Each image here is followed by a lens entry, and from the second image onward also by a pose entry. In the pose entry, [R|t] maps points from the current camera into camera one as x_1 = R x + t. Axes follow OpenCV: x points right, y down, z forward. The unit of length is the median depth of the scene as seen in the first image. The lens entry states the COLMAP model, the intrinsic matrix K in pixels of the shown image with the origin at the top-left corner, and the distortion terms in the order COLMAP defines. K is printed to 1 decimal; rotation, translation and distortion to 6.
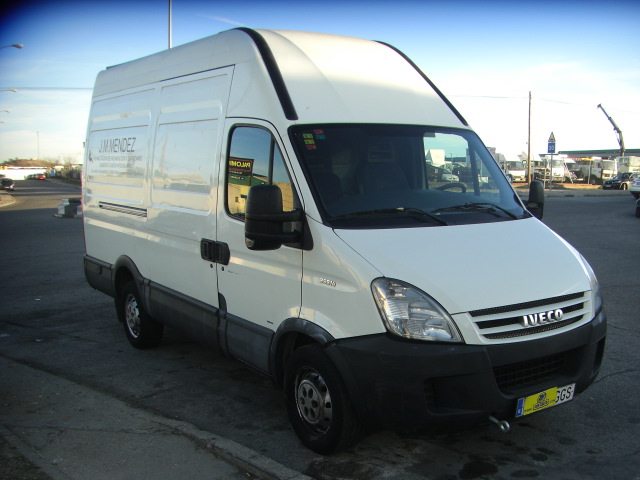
lens RADIAL K [[720.8, 0, 324.0], [0, 720.8, 242.6], [0, 0, 1]] dist [-0.146698, 0.000000]
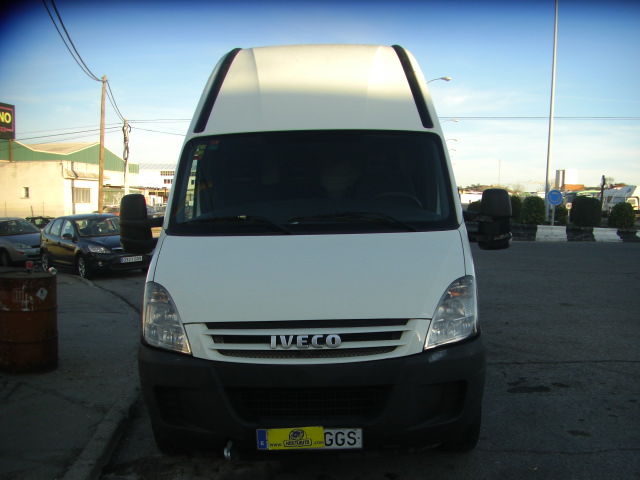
lens RADIAL K [[720.8, 0, 318.9], [0, 720.8, 240.2], [0, 0, 1]] dist [-0.146698, 0.000000]
pose [[0.812798, 0.016668, -0.582308, 0.828262], [-0.040786, 0.998766, -0.028342, 0.008663], [0.581117, 0.046786, 0.812474, 0.305125]]
